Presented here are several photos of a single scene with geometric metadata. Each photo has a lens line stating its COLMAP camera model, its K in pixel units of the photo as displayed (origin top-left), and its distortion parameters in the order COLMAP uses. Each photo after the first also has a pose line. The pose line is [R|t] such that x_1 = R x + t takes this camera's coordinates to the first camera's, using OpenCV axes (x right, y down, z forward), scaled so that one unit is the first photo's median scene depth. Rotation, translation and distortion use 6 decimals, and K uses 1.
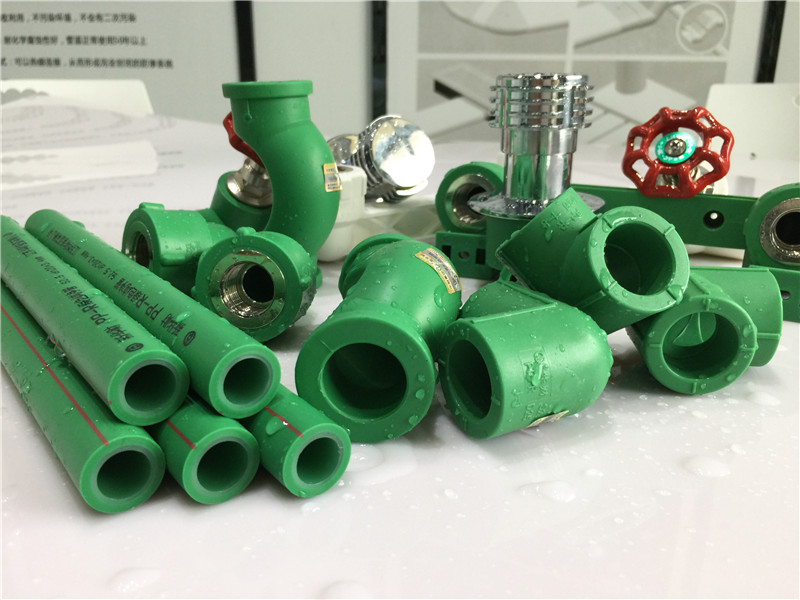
lens RADIAL K [[698.4, 0, 403.4], [0, 698.4, 302.5], [0, 0, 1]] dist [0.060181, -0.108593]
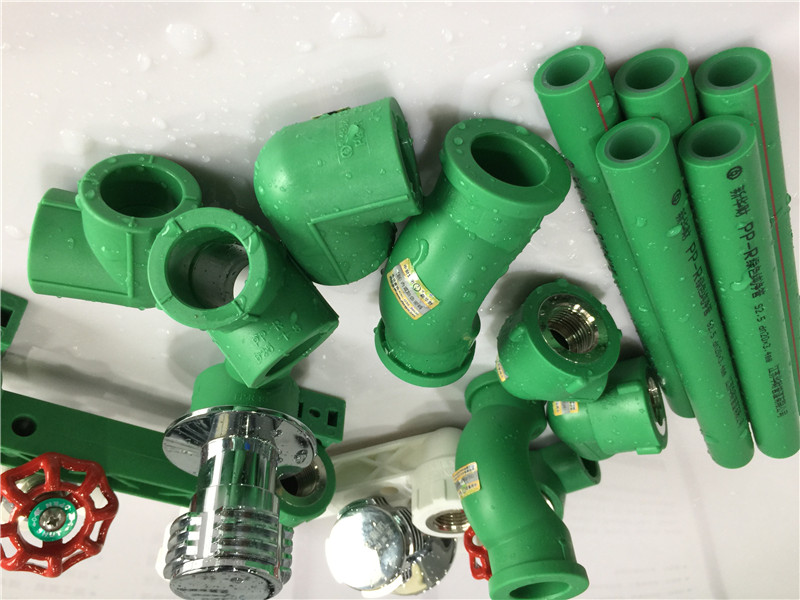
lens RADIAL K [[698.4, 0, 403.4], [0, 698.4, 302.5], [0, 0, 1]] dist [0.060181, -0.108593]
pose [[-0.980941, -0.092196, -0.171042, 0.223760], [0.026264, -0.935099, 0.353413, -0.398688], [-0.192524, 0.342185, 0.919698, 0.114784]]
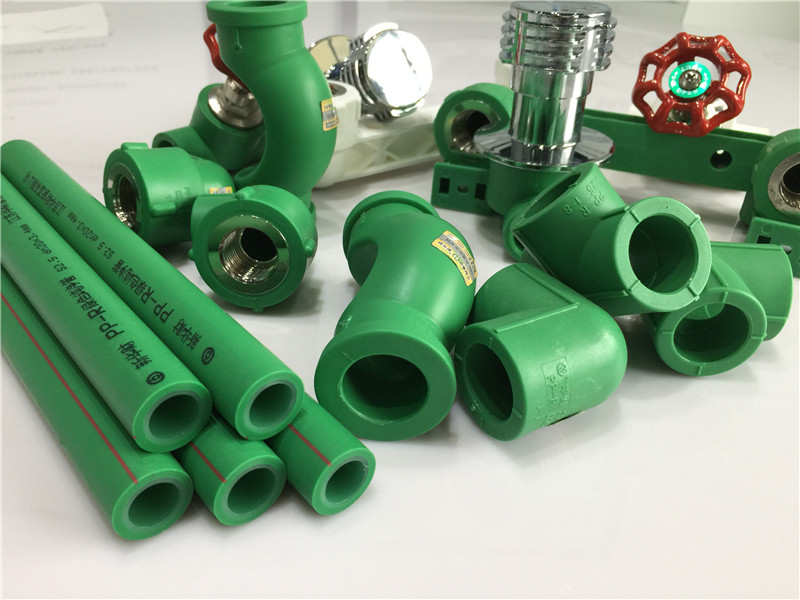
lens RADIAL K [[698.4, 0, 403.4], [0, 698.4, 302.5], [0, 0, 1]] dist [0.060181, -0.108593]
pose [[0.998504, 0.006850, 0.054249, -0.072302], [-0.018359, 0.976527, 0.214613, -0.188054], [-0.051506, -0.215288, 0.975191, 0.049016]]
